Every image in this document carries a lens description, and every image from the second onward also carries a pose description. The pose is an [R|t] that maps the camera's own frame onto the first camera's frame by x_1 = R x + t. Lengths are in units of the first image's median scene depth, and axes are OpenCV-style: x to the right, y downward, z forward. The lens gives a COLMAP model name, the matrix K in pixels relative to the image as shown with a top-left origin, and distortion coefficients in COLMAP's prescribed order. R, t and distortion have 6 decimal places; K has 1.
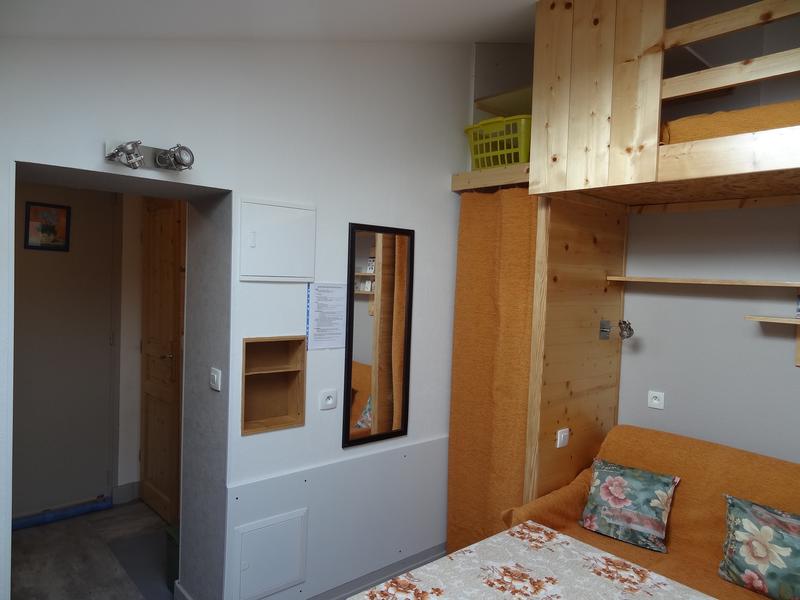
lens RADIAL K [[552.4, 0, 400.0], [0, 552.4, 300.0], [0, 0, 1]] dist [-0.004678, 0.003790]
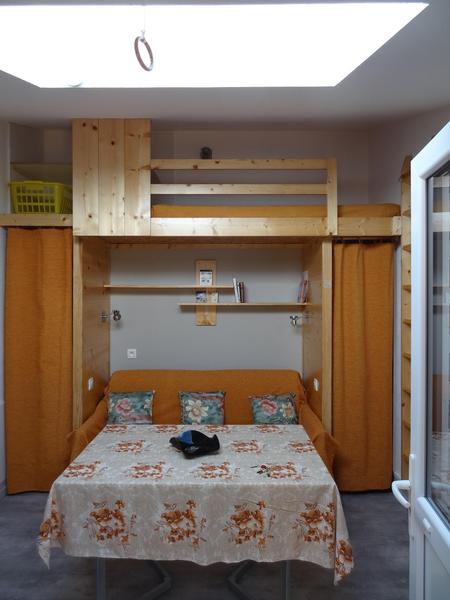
lens RADIAL K [[414.3, 0, 223.8], [0, 414.3, 295.4], [0, 0, 1]] dist [-0.004678, 0.003790]
pose [[0.666223, -0.041741, 0.744584, -0.381336], [0.051728, 0.998614, 0.009697, -0.004410], [-0.743956, 0.032055, 0.667459, -0.133820]]
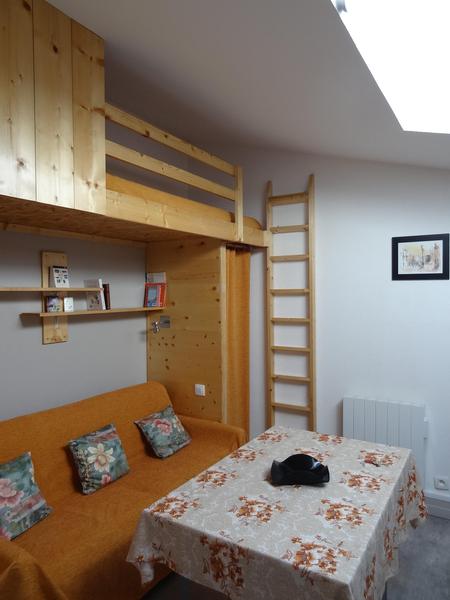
lens RADIAL K [[415.9, 0, 216.5], [0, 415.9, 297.2], [0, 0, 1]] dist [-0.010261, -0.001816]
pose [[-0.279571, -0.054298, 0.958588, -0.465558], [0.027562, 0.997534, 0.064543, -0.064430], [-0.959729, 0.044465, -0.277385, 0.848266]]
